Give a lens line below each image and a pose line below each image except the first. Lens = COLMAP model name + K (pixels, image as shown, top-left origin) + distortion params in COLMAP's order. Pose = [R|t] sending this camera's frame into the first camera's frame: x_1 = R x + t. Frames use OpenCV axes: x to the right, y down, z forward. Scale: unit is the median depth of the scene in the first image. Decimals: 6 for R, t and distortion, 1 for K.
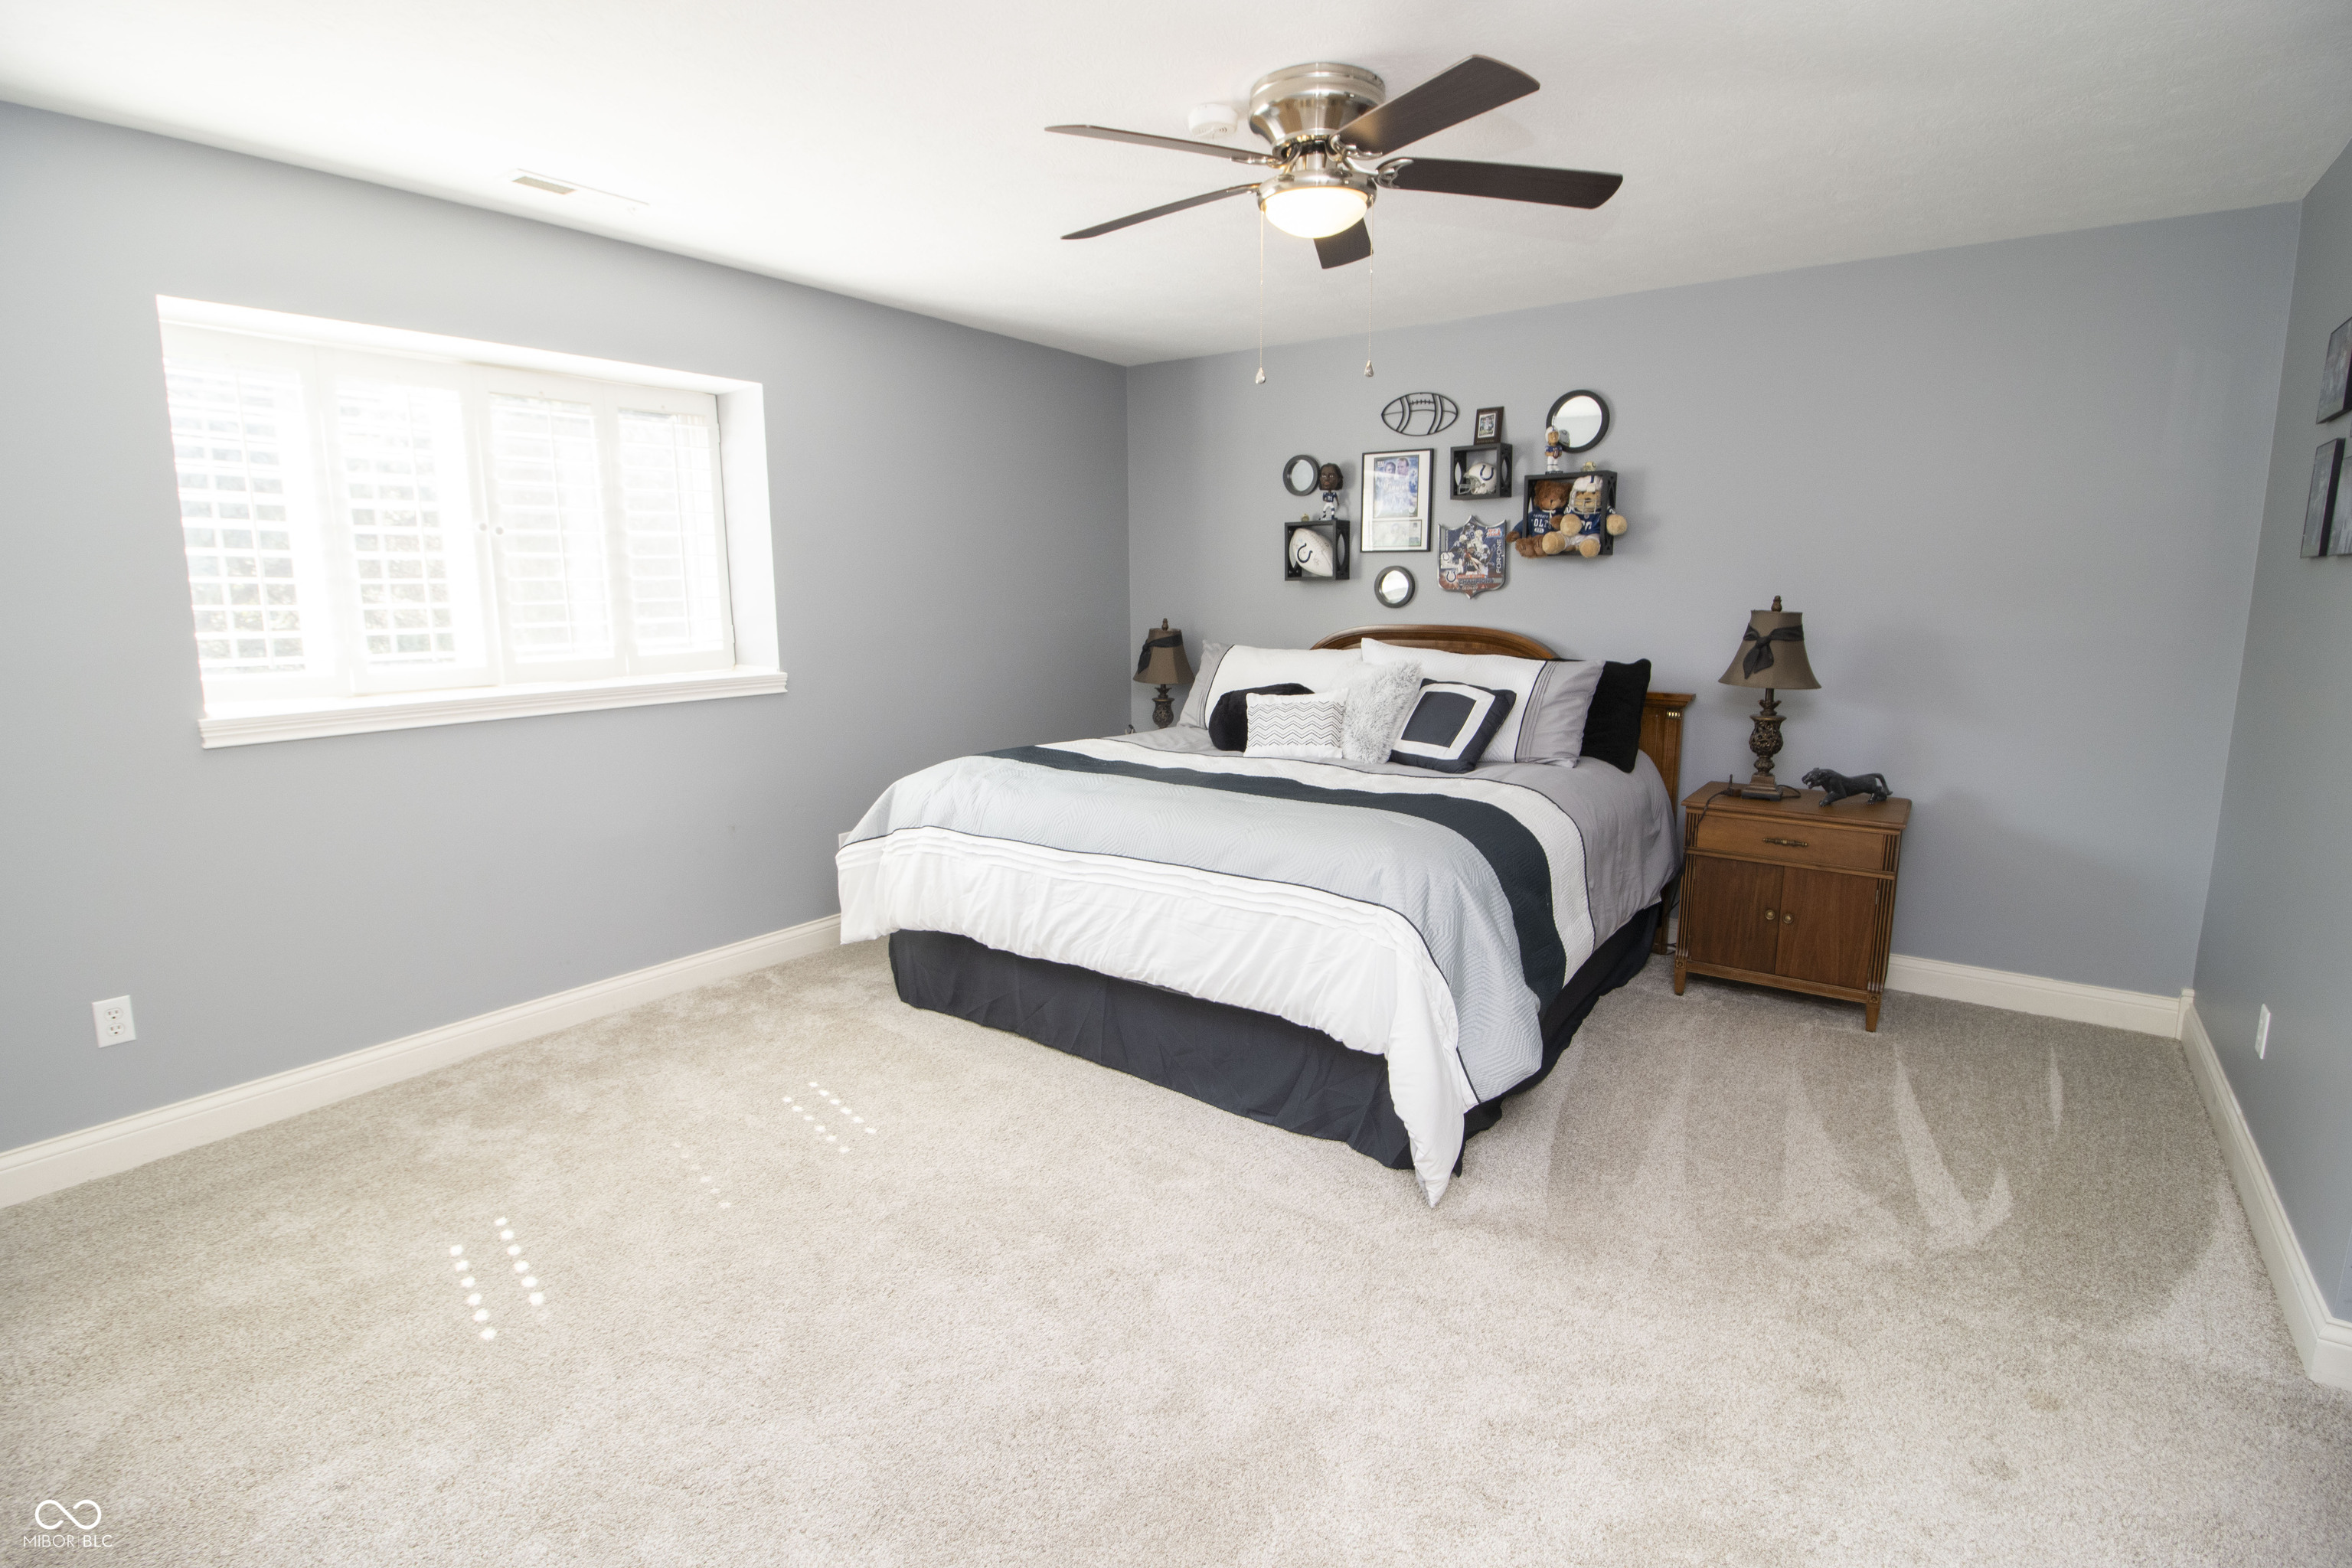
lens RADIAL K [[1105.6, 0, 1165.3], [0, 1105.6, 776.1], [0, 0, 1]] dist [-0.009053, -0.008923]
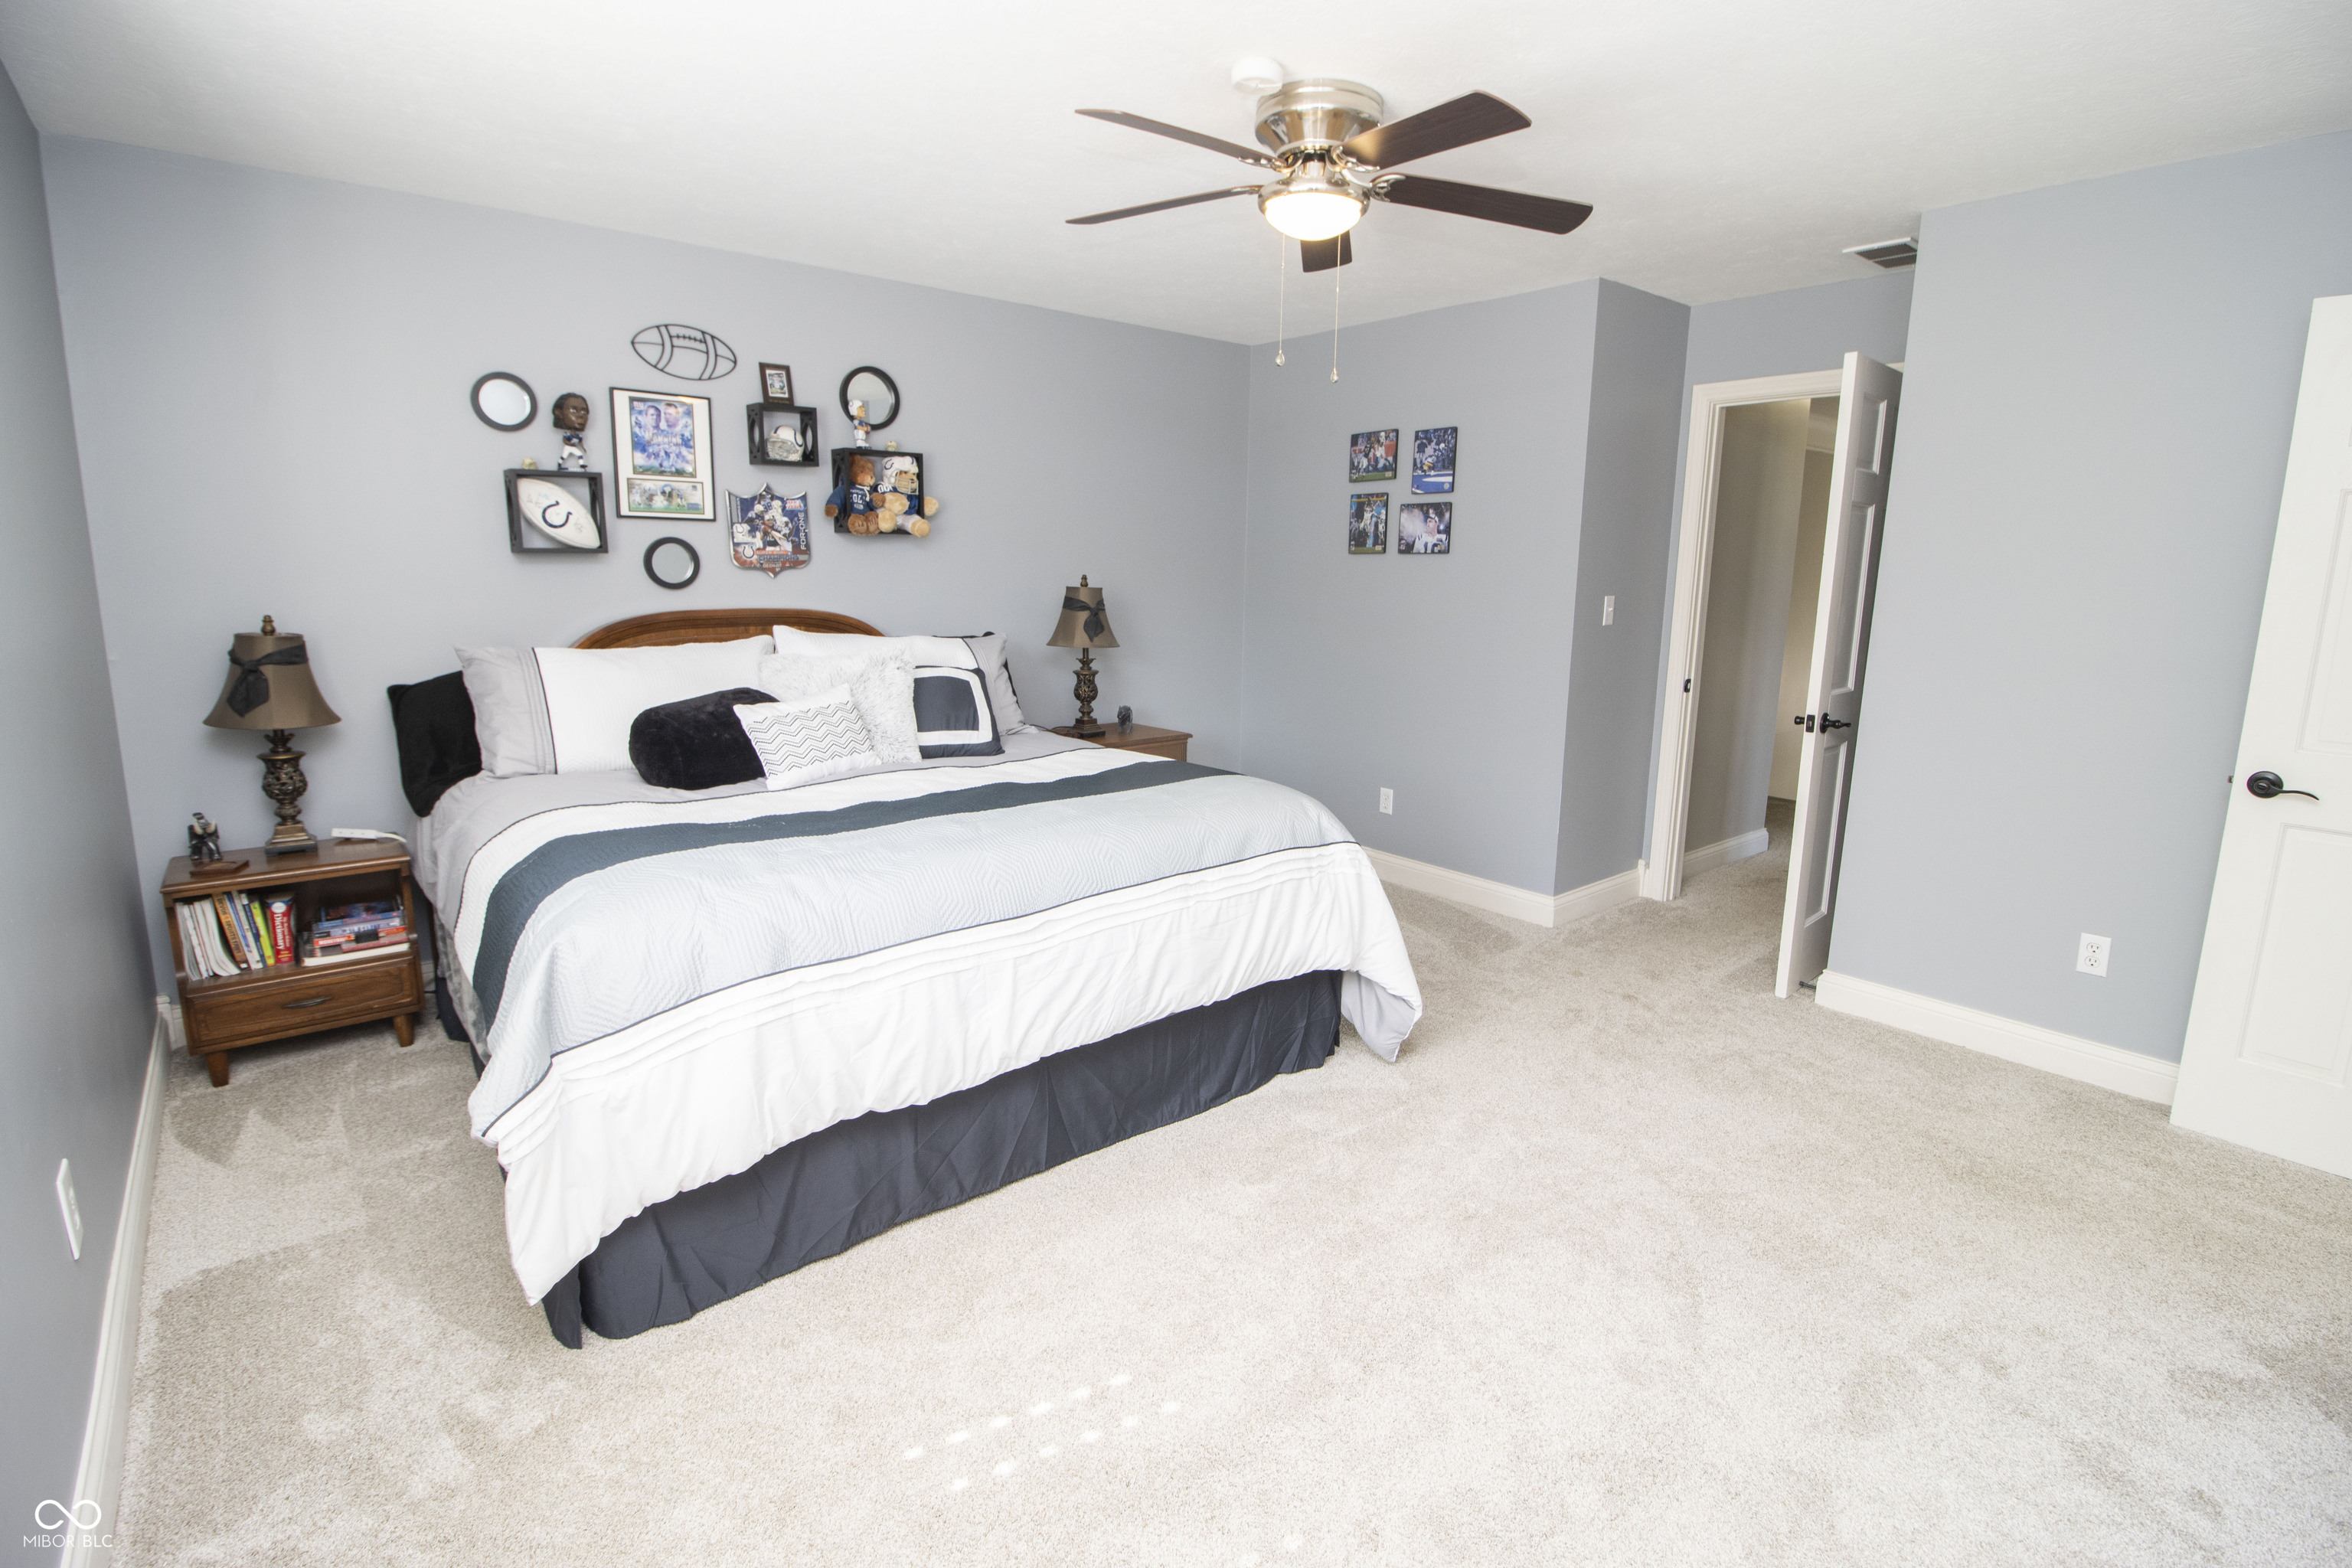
lens RADIAL K [[1105.6, 0, 1166.6], [0, 1105.6, 786.9], [0, 0, 1]] dist [-0.009053, -0.008923]
pose [[0.227203, -0.182918, 0.956514, -0.542957], [0.152955, 0.976714, 0.150449, -0.082193], [-0.961761, 0.112121, 0.249891, 0.498103]]
